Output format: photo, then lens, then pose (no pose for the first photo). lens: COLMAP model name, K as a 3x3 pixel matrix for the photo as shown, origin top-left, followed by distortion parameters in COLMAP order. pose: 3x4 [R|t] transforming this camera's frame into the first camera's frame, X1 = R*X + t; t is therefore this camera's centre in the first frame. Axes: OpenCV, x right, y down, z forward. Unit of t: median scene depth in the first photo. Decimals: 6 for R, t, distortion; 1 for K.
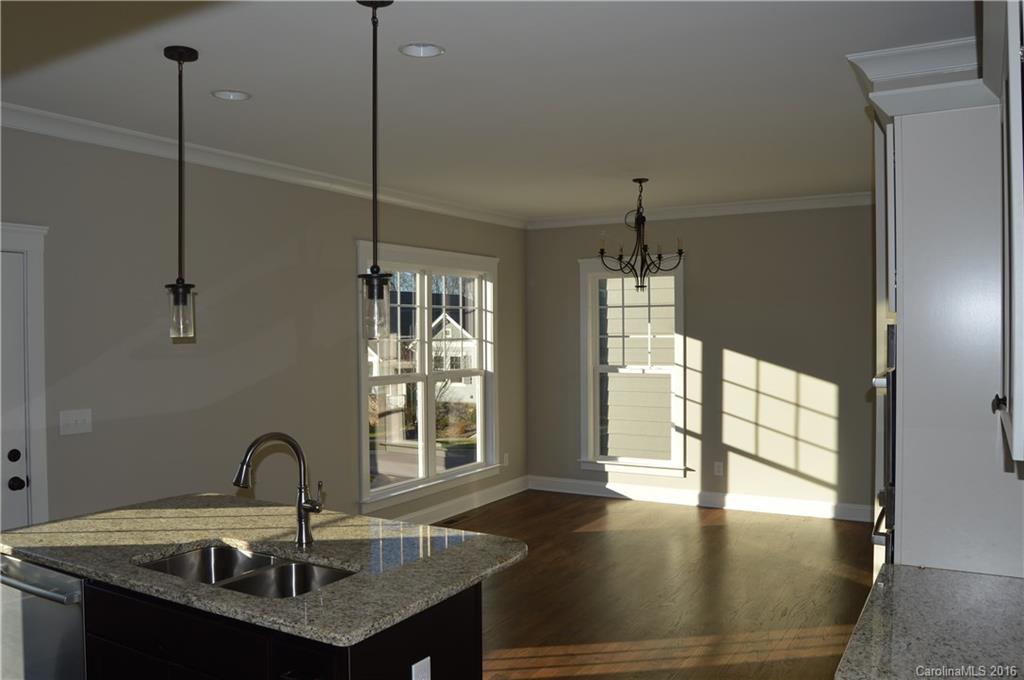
lens RADIAL K [[803.5, 0, 519.7], [0, 803.5, 342.0], [0, 0, 1]] dist [-0.062481, -0.014479]
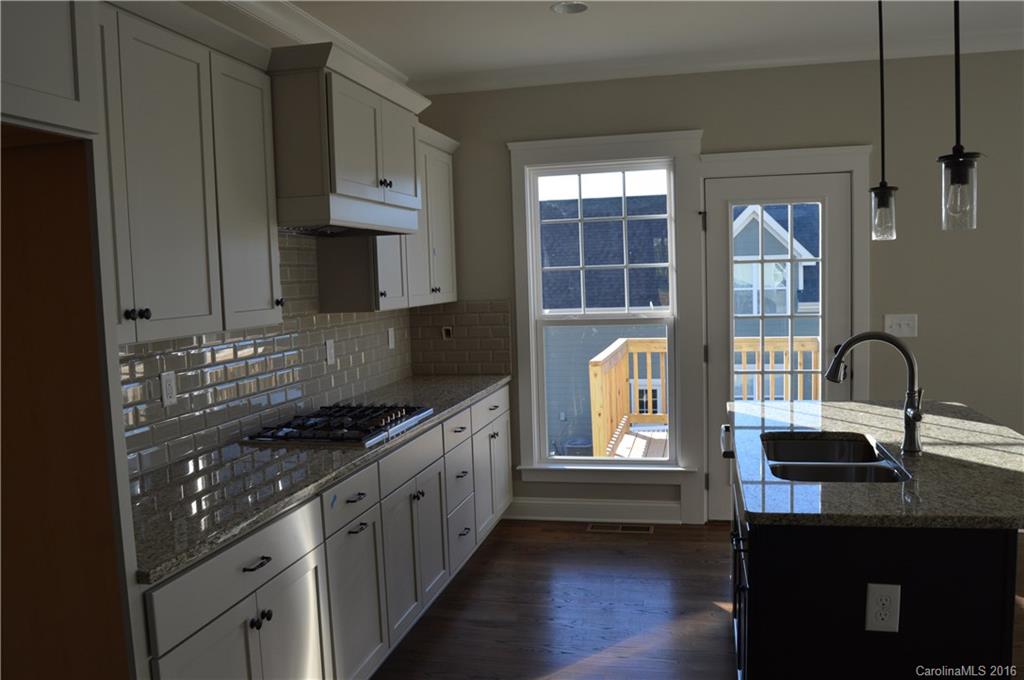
lens RADIAL K [[803.5, 0, 514.3], [0, 803.5, 339.0], [0, 0, 1]] dist [-0.062481, -0.014479]
pose [[0.304035, 0.067185, -0.950289, 0.398716], [0.022102, 0.996744, 0.077540, 0.030829], [0.952404, -0.044578, 0.301561, 0.236061]]
